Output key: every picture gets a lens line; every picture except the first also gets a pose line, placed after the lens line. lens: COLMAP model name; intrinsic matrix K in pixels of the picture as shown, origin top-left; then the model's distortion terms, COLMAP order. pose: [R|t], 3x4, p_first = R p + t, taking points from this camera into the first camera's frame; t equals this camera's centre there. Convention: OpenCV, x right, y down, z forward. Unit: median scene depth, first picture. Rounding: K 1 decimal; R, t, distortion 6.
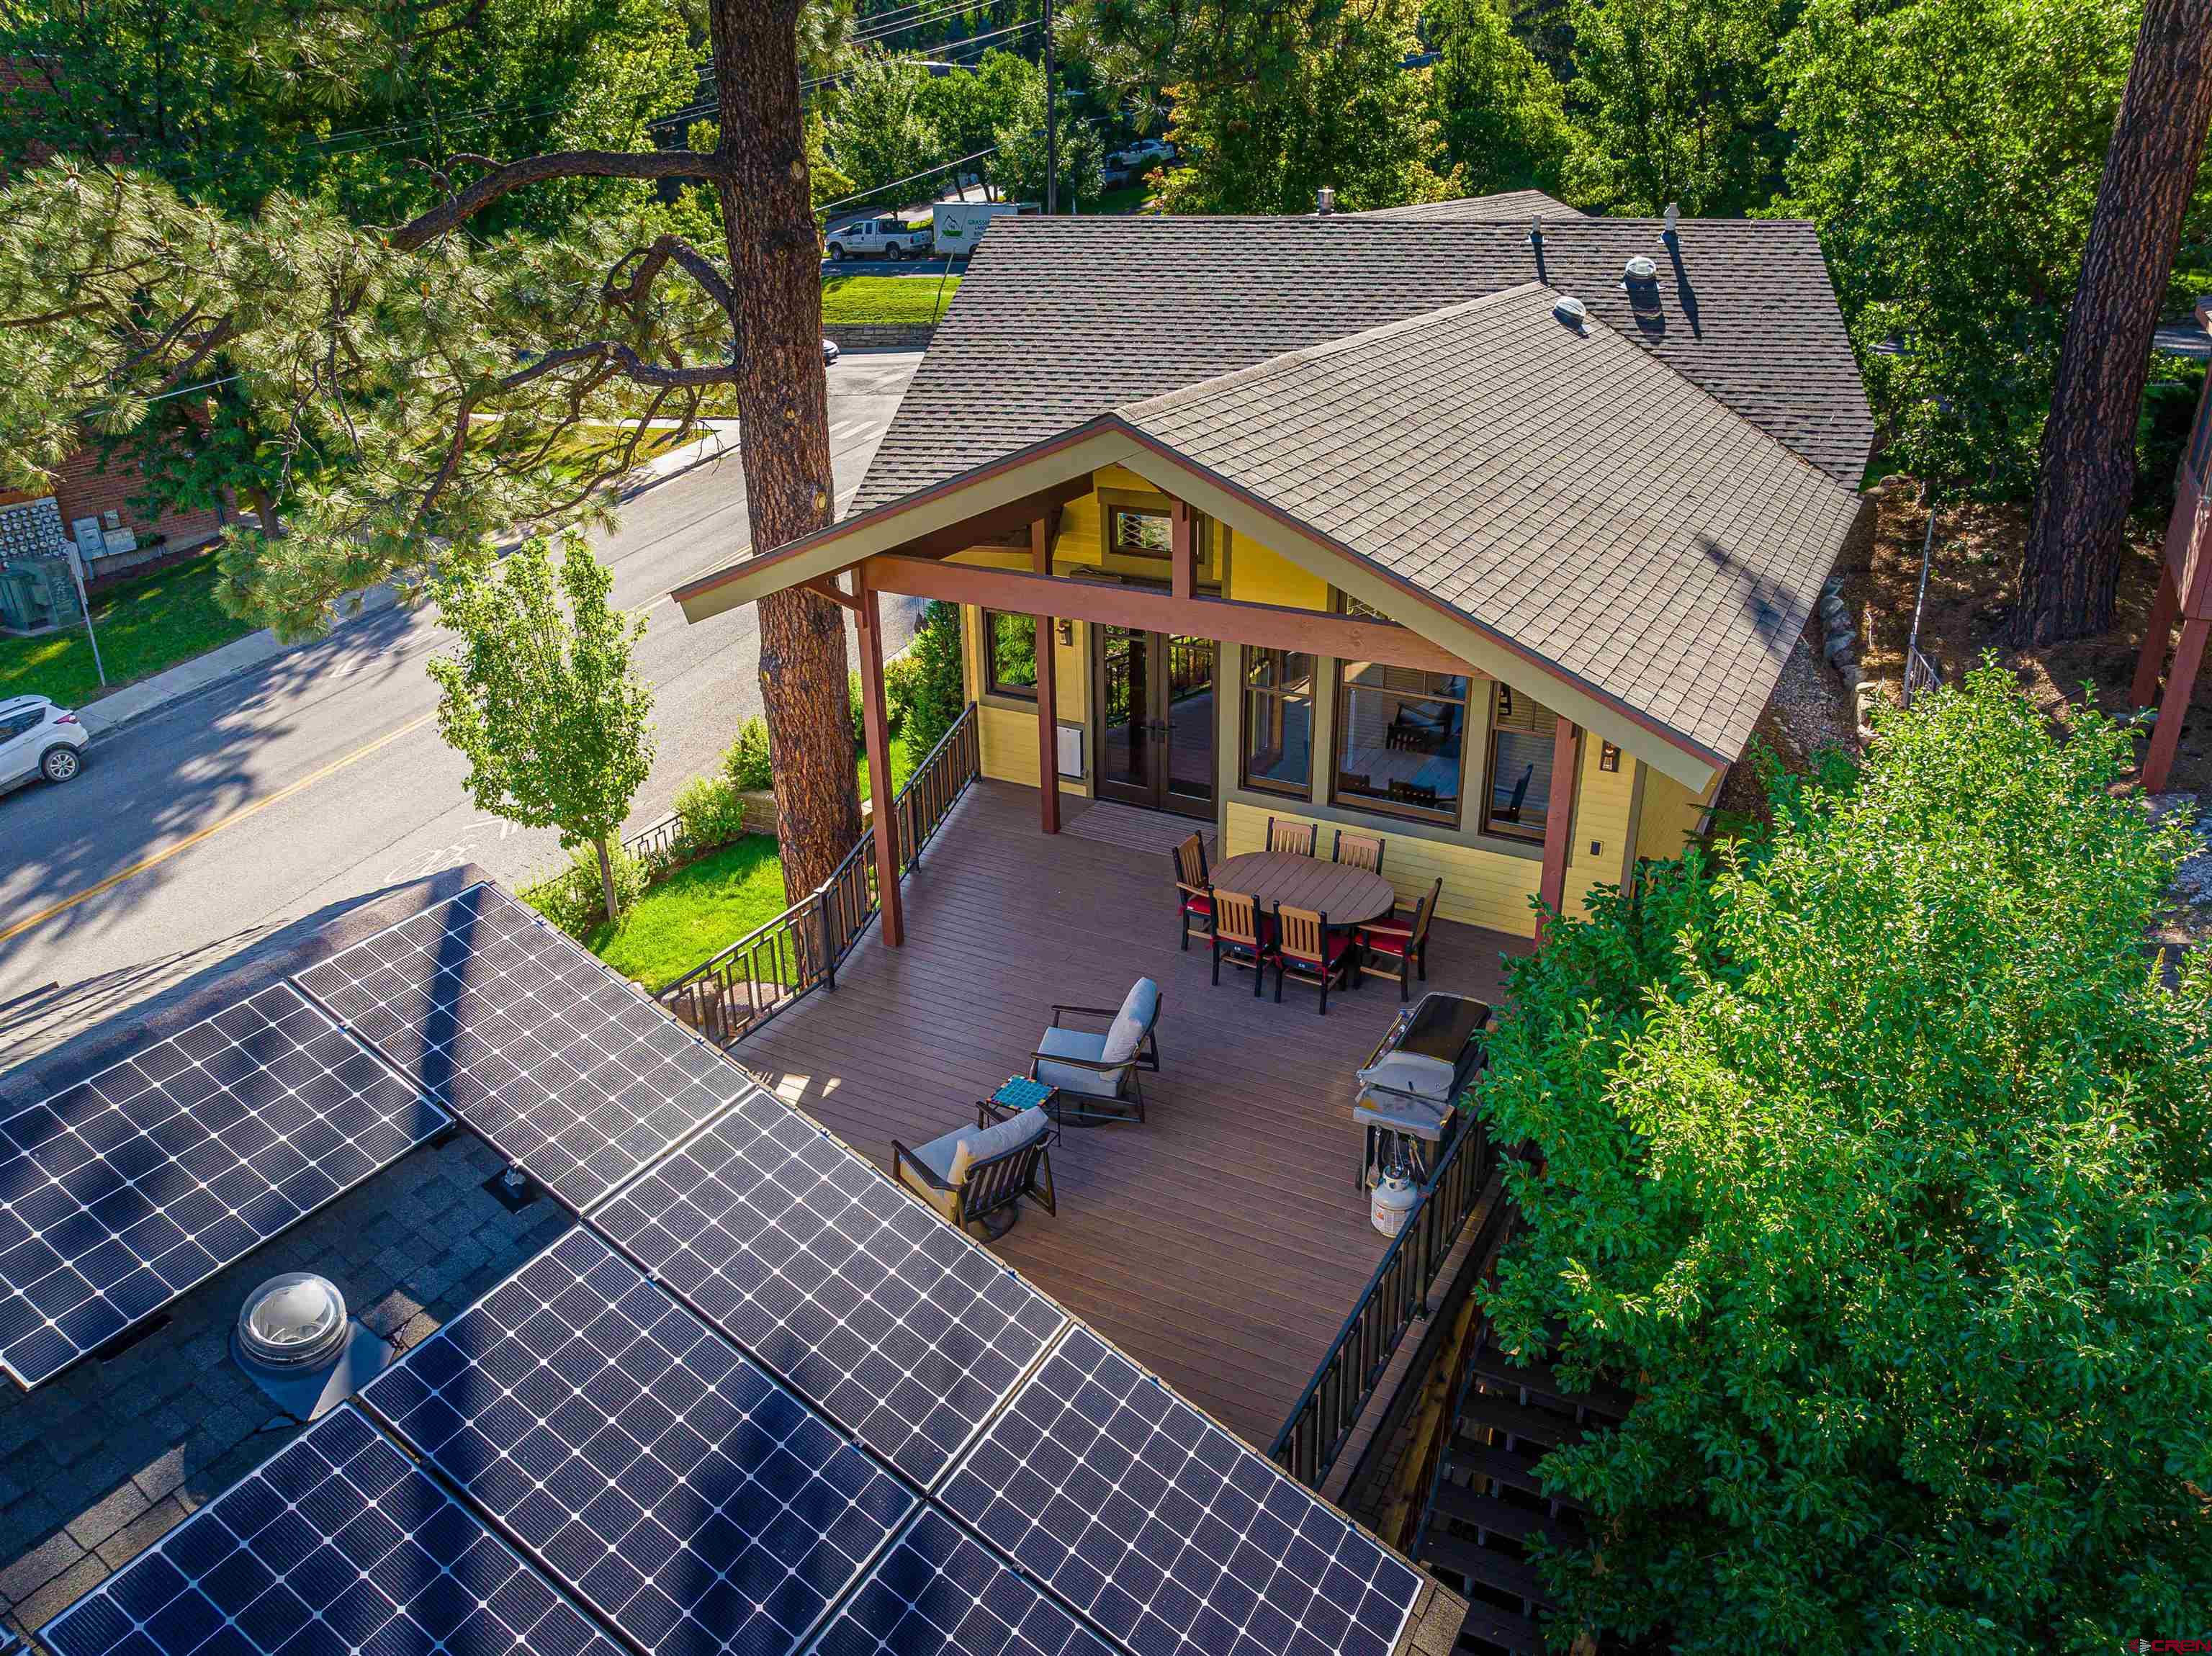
lens RADIAL K [[1534.6, 0, 1139.9], [0, 1534.6, 820.5], [0, 0, 1]] dist [-0.051203, 0.040022]
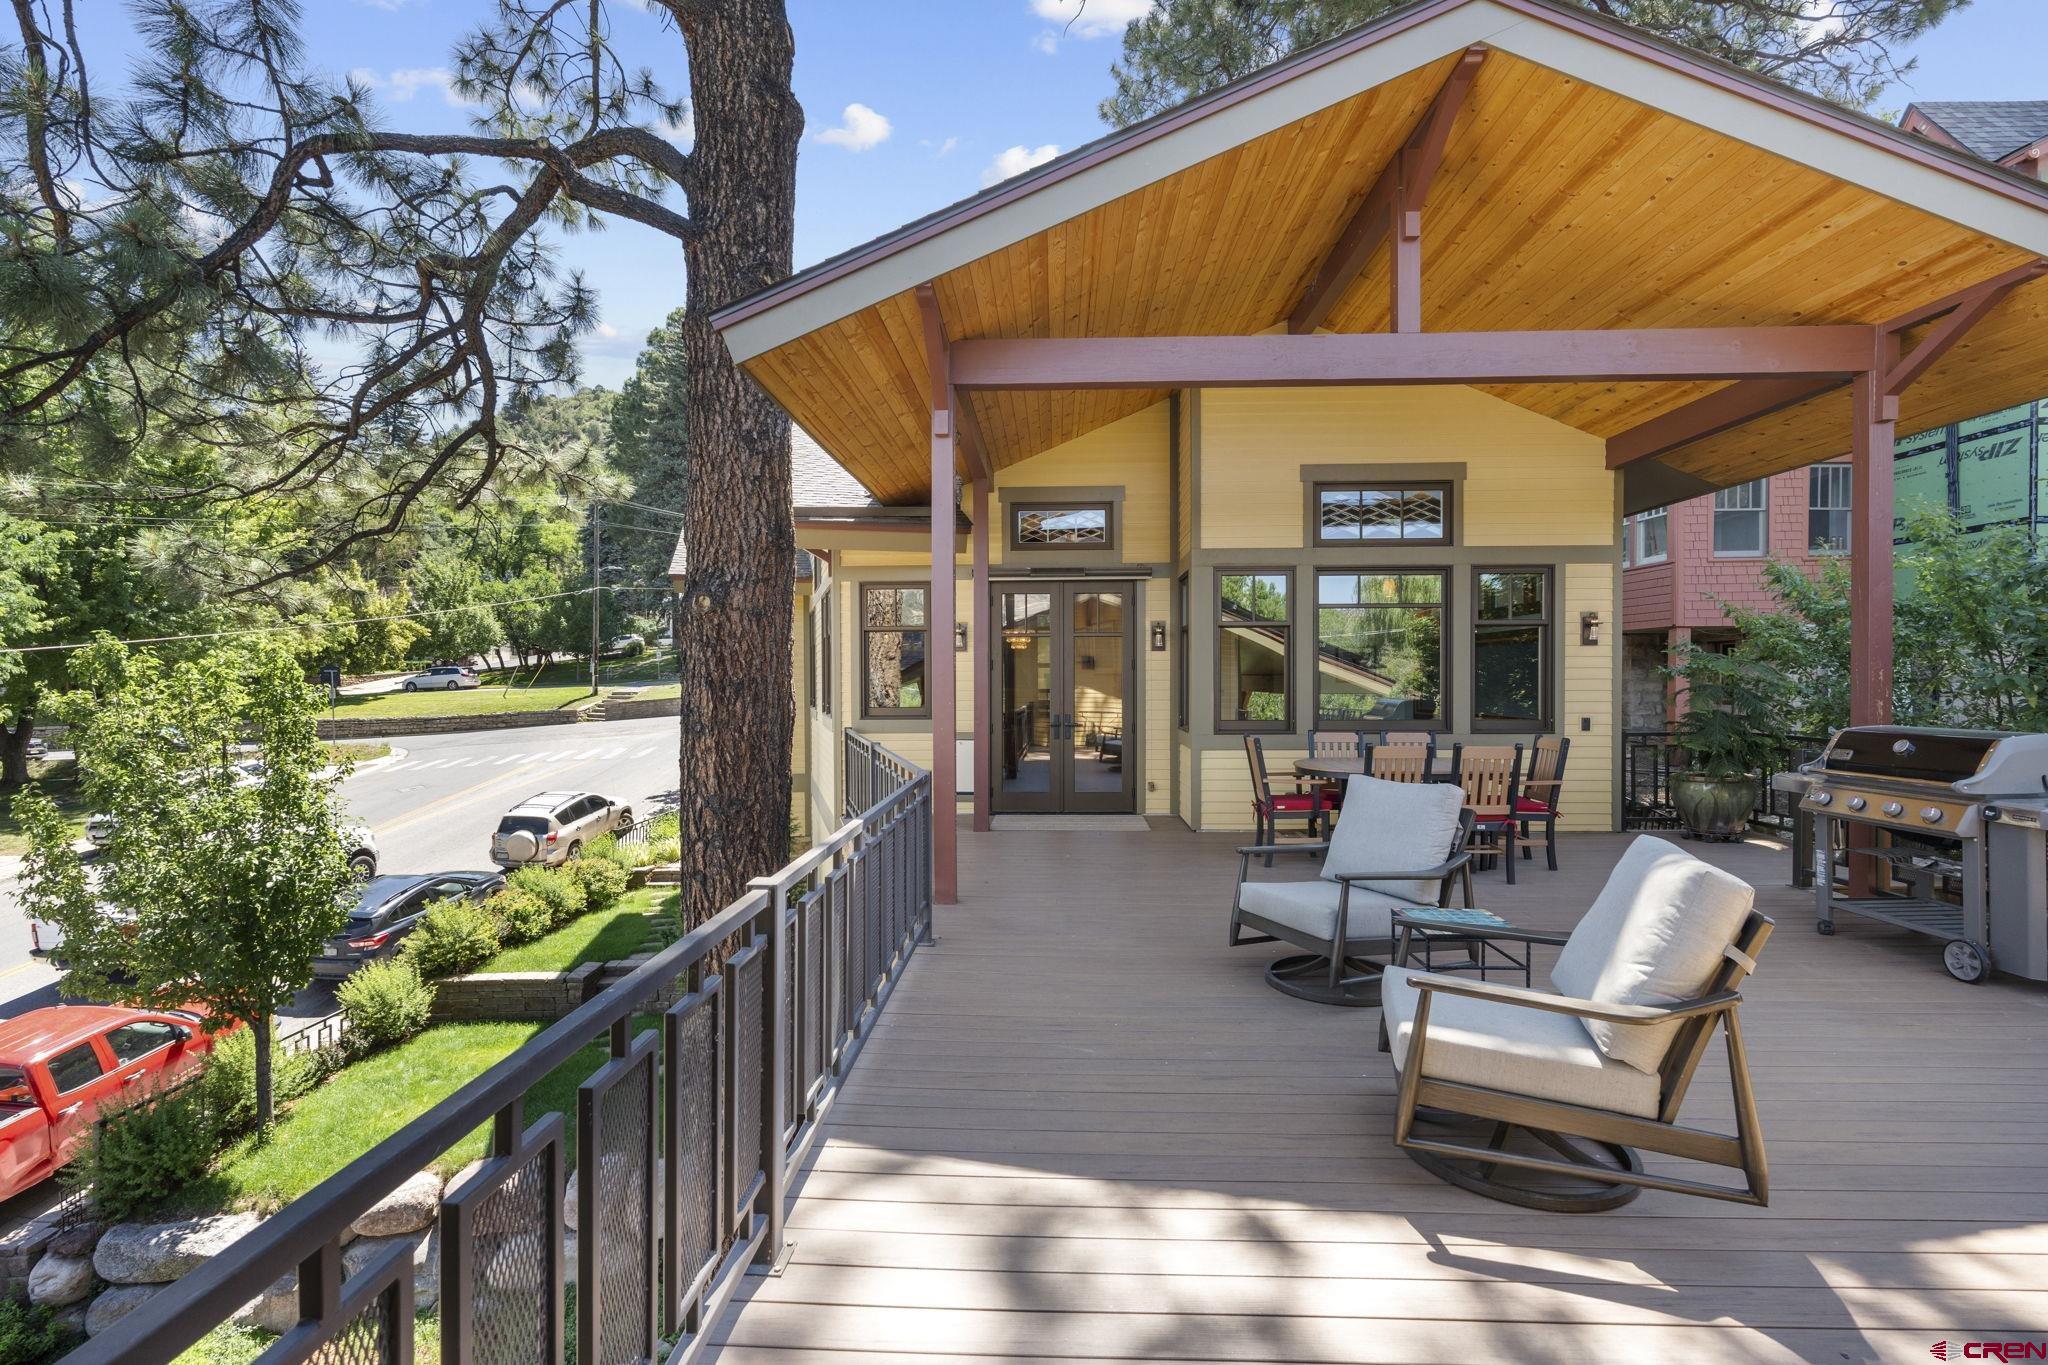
lens RADIAL K [[909.9, 0, 1024.0], [0, 909.9, 682.5], [0, 0, 1]] dist [-0.000114, -0.000814]
pose [[0.905089, -0.004308, 0.425201, -0.277241], [0.170391, 0.919832, -0.353377, 0.127723], [-0.389591, 0.392288, 0.833264, 0.533014]]
